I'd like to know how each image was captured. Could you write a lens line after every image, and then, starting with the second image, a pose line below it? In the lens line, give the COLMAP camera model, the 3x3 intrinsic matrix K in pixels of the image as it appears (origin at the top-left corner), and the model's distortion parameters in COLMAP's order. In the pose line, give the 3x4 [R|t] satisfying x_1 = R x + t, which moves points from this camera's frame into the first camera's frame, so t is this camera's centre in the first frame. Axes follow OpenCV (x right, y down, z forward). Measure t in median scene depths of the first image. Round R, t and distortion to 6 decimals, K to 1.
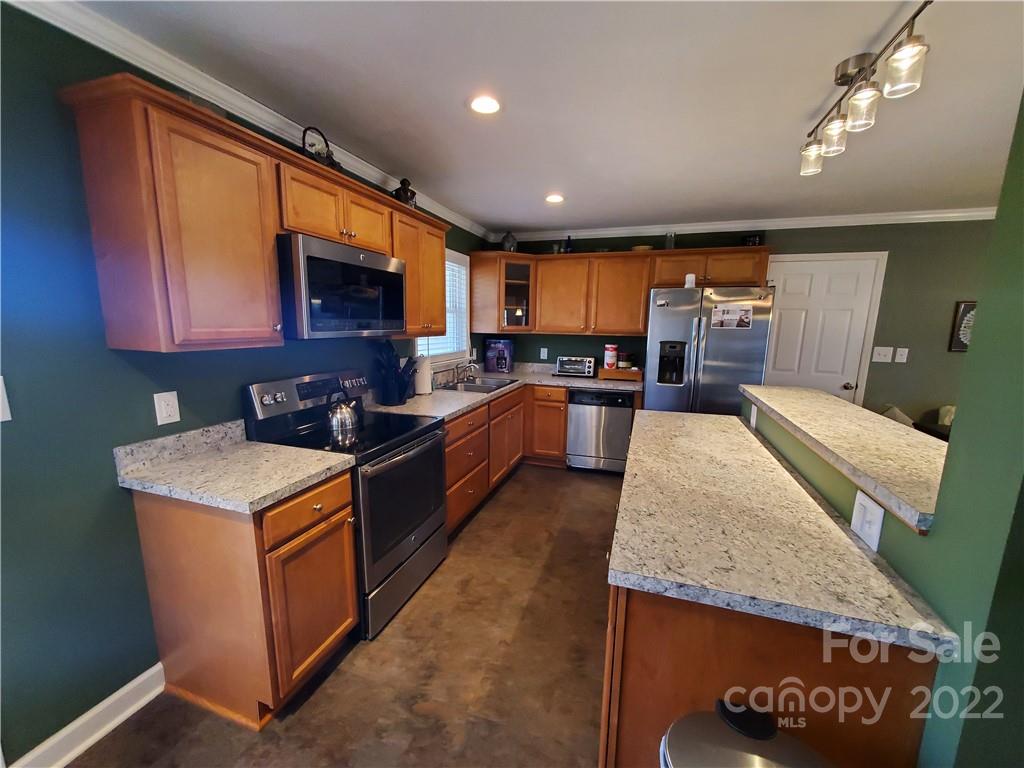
lens RADIAL K [[403.8, 0, 514.3], [0, 403.8, 393.5], [0, 0, 1]] dist [0.000471, -0.000168]
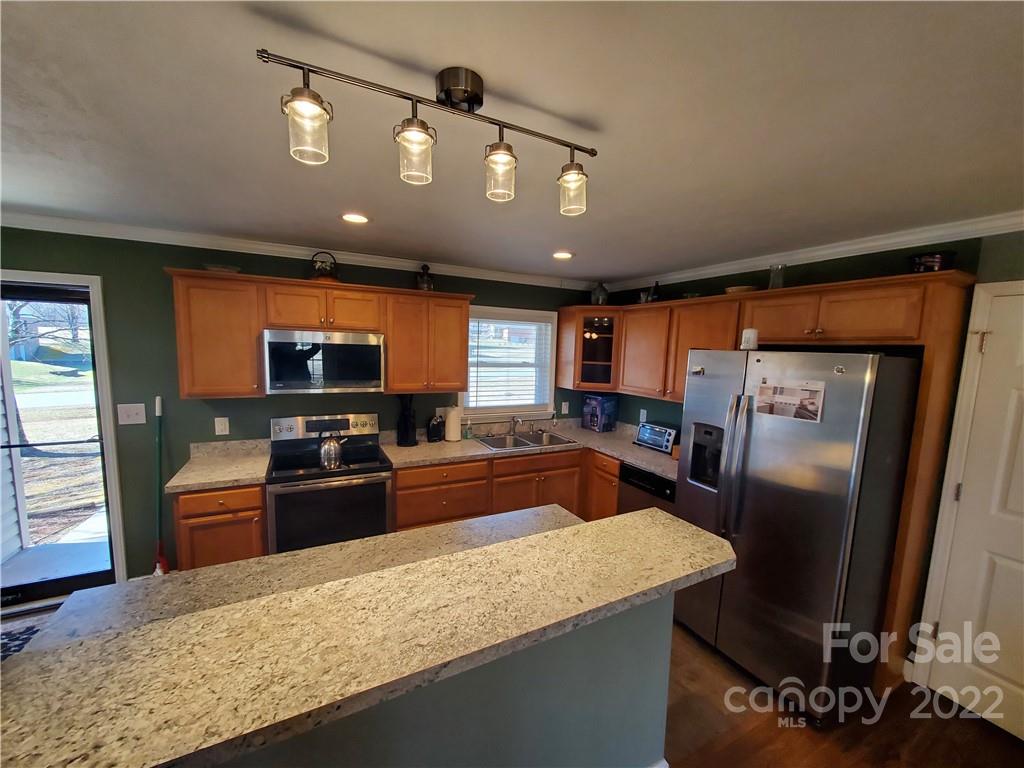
lens RADIAL K [[403.8, 0, 514.3], [0, 403.8, 393.5], [0, 0, 1]] dist [0.000471, -0.000168]
pose [[0.721050, 0.087042, -0.687395, 0.688811], [-0.140809, 0.989784, -0.022370, -0.132445], [0.678425, 0.112921, 0.725940, 0.288989]]
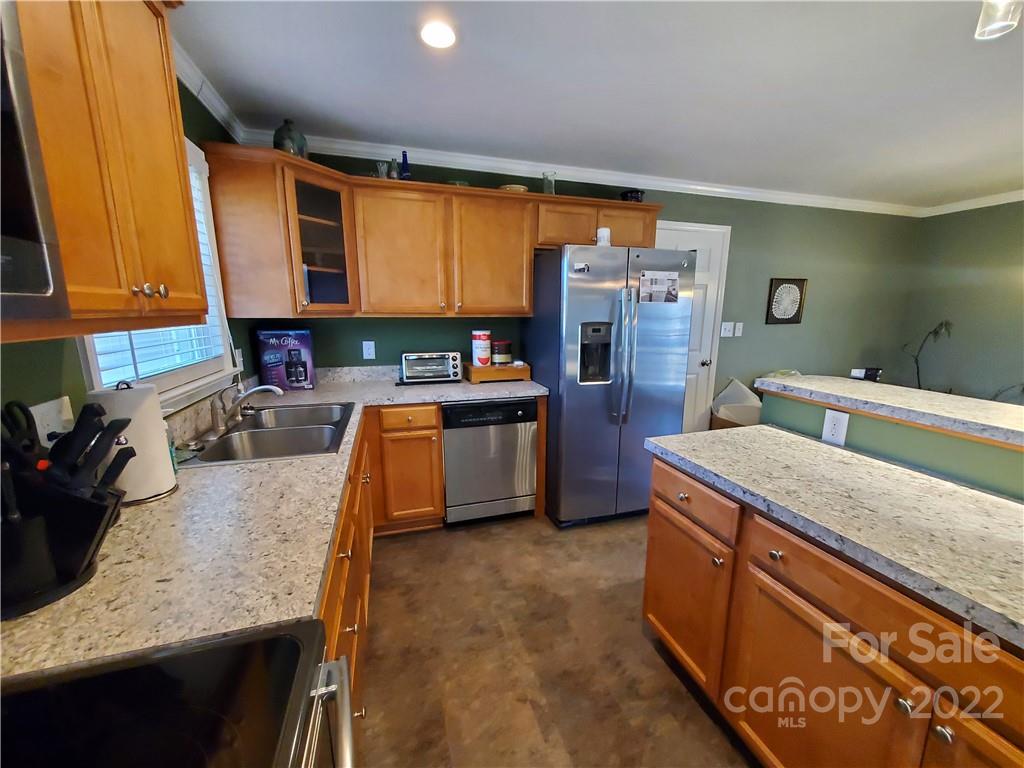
lens RADIAL K [[406.9, 0, 515.6], [0, 406.9, 392.8], [0, 0, 1]] dist [0.000113, -0.000131]
pose [[0.811713, -0.127573, 0.569954, -0.160844], [0.109131, 0.991796, 0.066572, -0.076384], [-0.573771, 0.008163, 0.818975, 0.547039]]
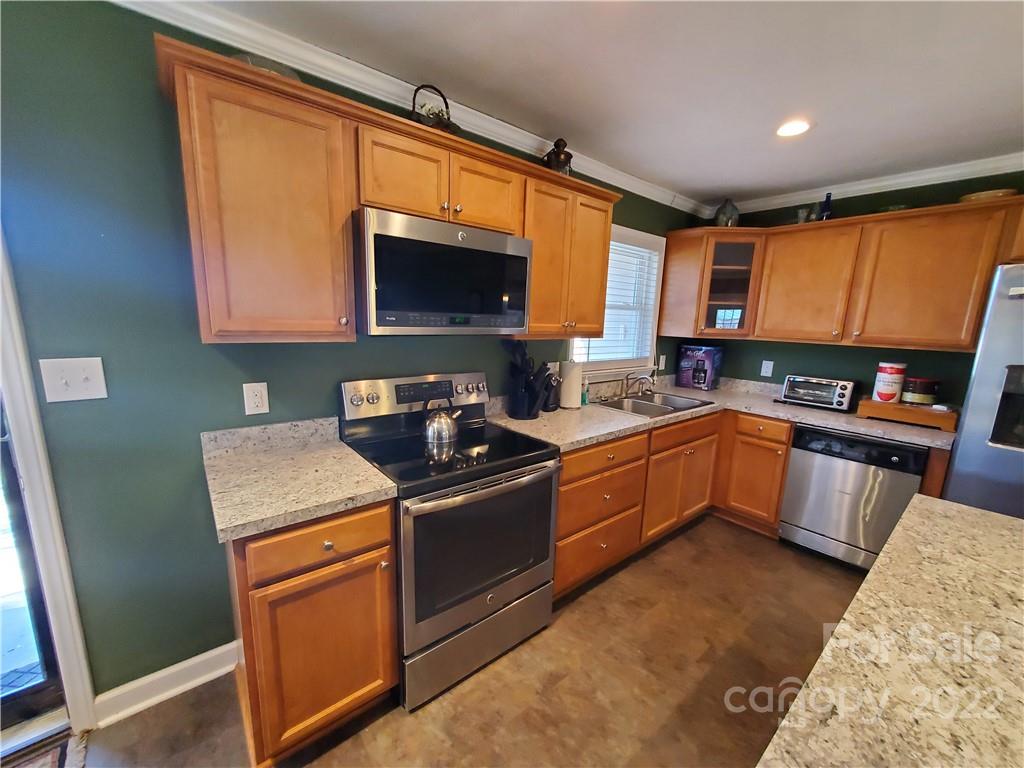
lens RADIAL K [[403.8, 0, 514.3], [0, 403.8, 393.5], [0, 0, 1]] dist [0.000471, -0.000168]
pose [[0.848608, 0.111459, -0.517147, 0.102932], [-0.111860, 0.993255, 0.030517, -0.040812], [0.517060, 0.031951, 0.855352, 0.246877]]
